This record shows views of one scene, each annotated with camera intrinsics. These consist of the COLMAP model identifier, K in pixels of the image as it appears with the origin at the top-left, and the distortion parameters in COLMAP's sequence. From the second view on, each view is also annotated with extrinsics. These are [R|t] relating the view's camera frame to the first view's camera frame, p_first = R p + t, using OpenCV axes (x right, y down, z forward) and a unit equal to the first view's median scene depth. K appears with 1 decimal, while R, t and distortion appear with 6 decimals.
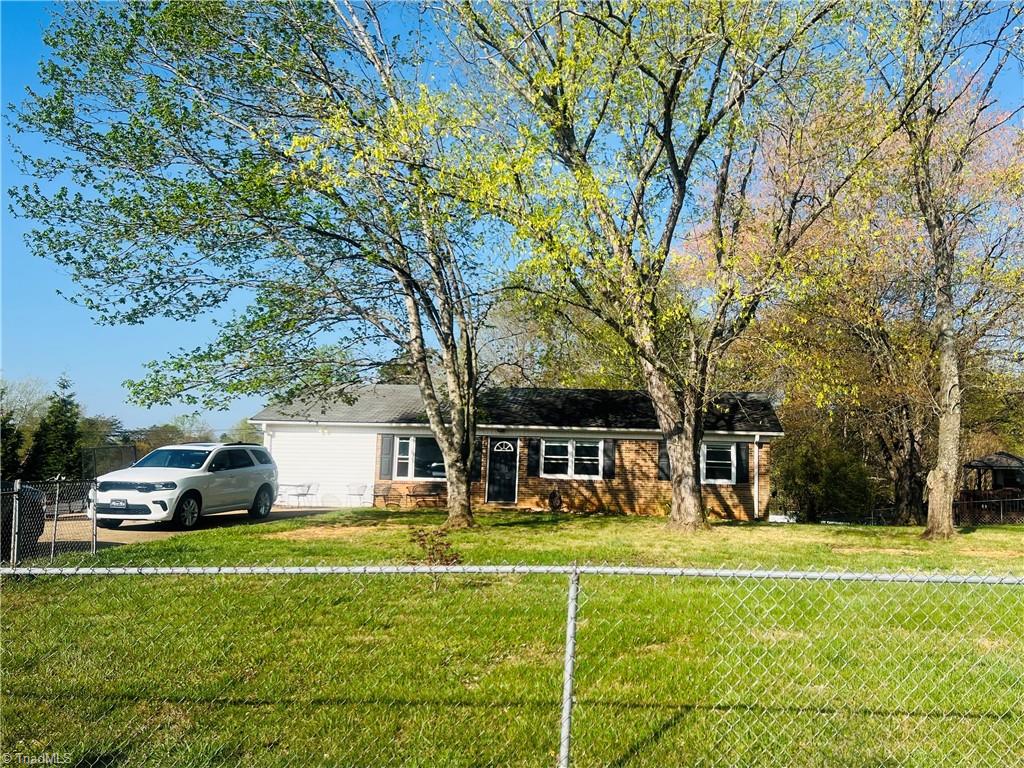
lens RADIAL K [[848.1, 0, 589.4], [0, 848.1, 398.1], [0, 0, 1]] dist [0.122066, -0.203484]
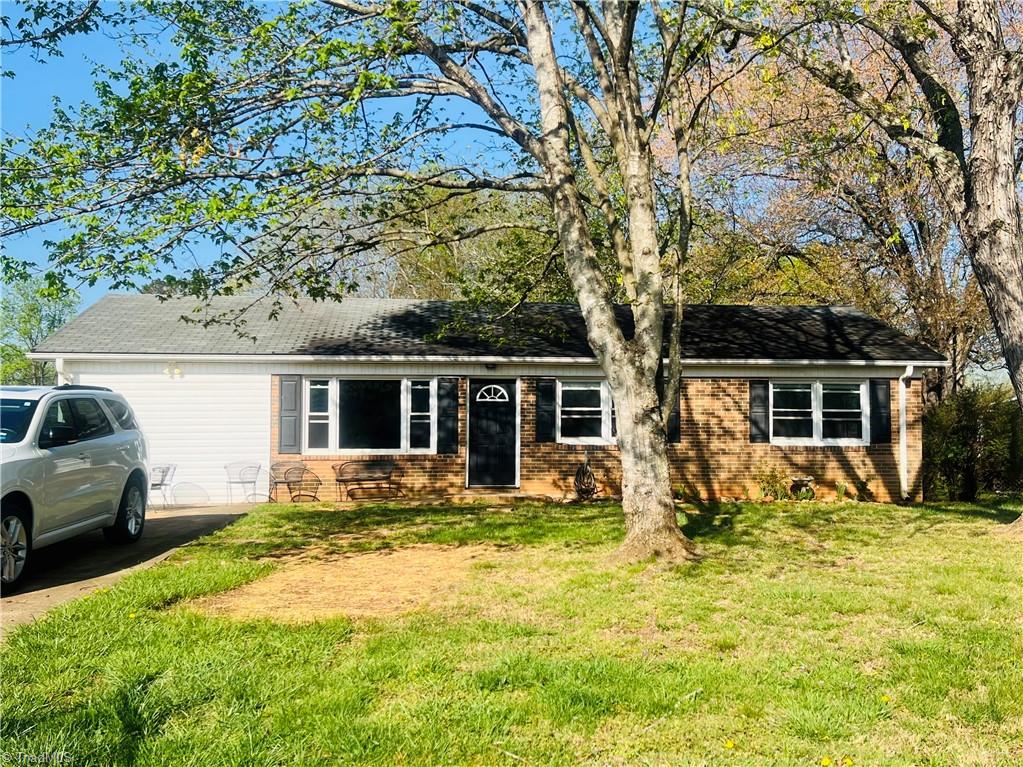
lens RADIAL K [[898.8, 0, 511.5], [0, 898.8, 383.5], [0, 0, 1]] dist [0.035817, -0.001121]
pose [[0.976323, -0.015961, 0.215727, -0.227054], [0.009555, 0.999483, 0.030706, 0.031211], [-0.216105, -0.027918, 0.975971, 0.384267]]
